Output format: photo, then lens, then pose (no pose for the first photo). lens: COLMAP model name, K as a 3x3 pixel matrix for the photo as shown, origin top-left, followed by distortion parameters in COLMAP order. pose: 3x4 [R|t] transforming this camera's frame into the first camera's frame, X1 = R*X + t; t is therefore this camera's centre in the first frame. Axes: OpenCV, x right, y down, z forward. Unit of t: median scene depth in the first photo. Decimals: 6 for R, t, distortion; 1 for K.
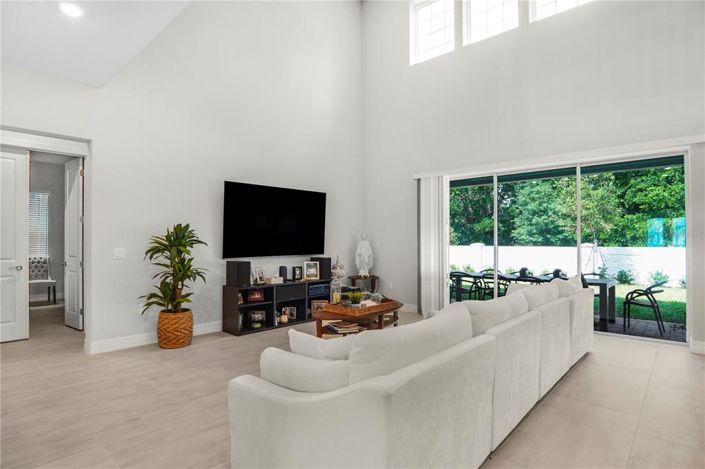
lens RADIAL K [[377.9, 0, 350.7], [0, 377.9, 233.1], [0, 0, 1]] dist [0.001862, 0.002971]
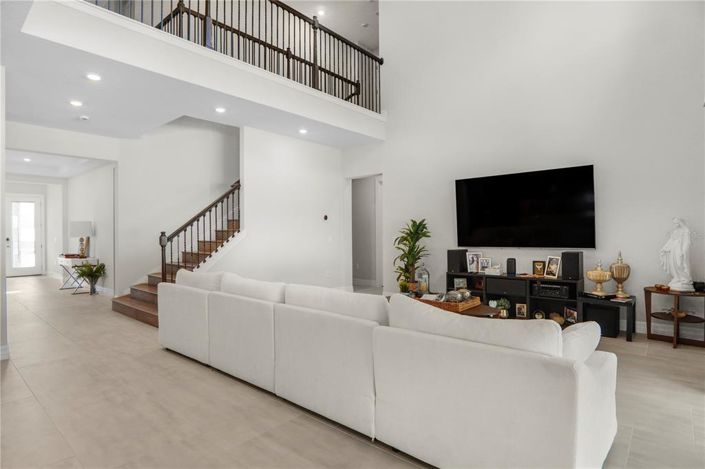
lens RADIAL K [[377.9, 0, 350.7], [0, 377.9, 233.1], [0, 0, 1]] dist [0.001862, 0.002971]
pose [[0.022034, -0.001100, -0.999757, 0.594837], [0.037673, 0.999290, -0.000269, 0.008694], [0.999047, -0.037658, 0.022060, 0.473694]]
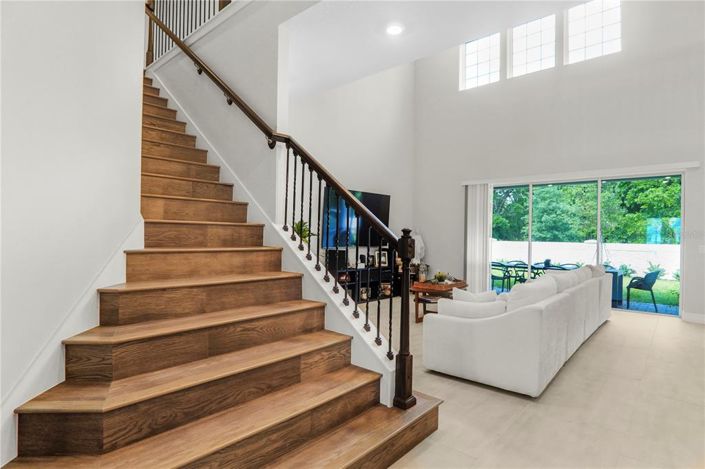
lens RADIAL K [[375.6, 0, 352.5], [0, 375.6, 234.5], [0, 0, 1]] dist [0.001914, 0.000522]
pose [[0.999895, 0.013094, 0.006237, -0.178049], [-0.013226, 0.999680, 0.021571, -0.005418], [-0.005952, -0.021652, 0.999748, -0.199686]]
